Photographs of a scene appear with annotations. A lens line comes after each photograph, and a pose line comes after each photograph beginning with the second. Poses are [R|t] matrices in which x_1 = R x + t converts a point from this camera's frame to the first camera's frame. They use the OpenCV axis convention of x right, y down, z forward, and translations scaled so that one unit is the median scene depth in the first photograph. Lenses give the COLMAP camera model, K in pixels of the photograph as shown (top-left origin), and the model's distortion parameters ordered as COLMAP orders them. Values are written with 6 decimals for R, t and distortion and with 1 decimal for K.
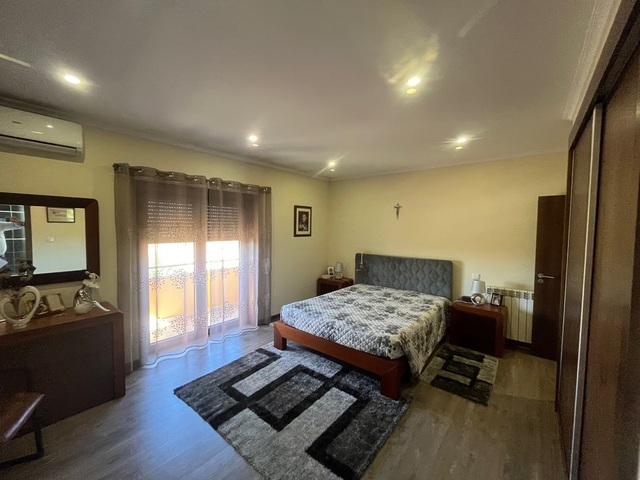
lens RADIAL K [[257.0, 0, 317.7], [0, 257.0, 242.2], [0, 0, 1]] dist [-0.002298, -0.000167]
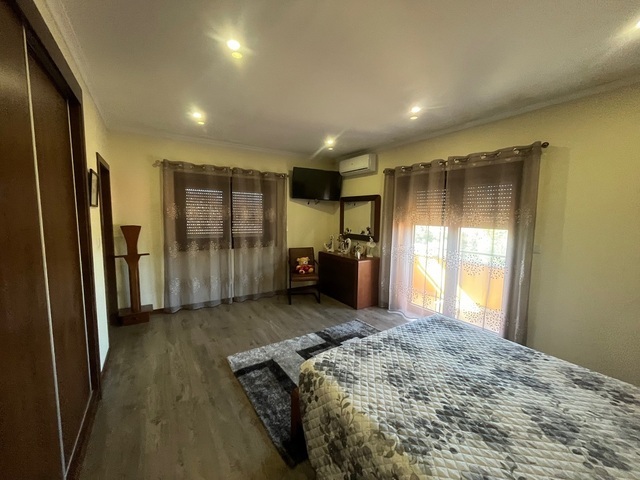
lens RADIAL K [[257.0, 0, 317.2], [0, 257.0, 238.7], [0, 0, 1]] dist [-0.002298, -0.000167]
pose [[-0.285479, 0.076216, -0.955350, 0.710254], [-0.070664, 0.992446, 0.100291, -0.019750], [0.955776, 0.096139, -0.277937, 0.918100]]
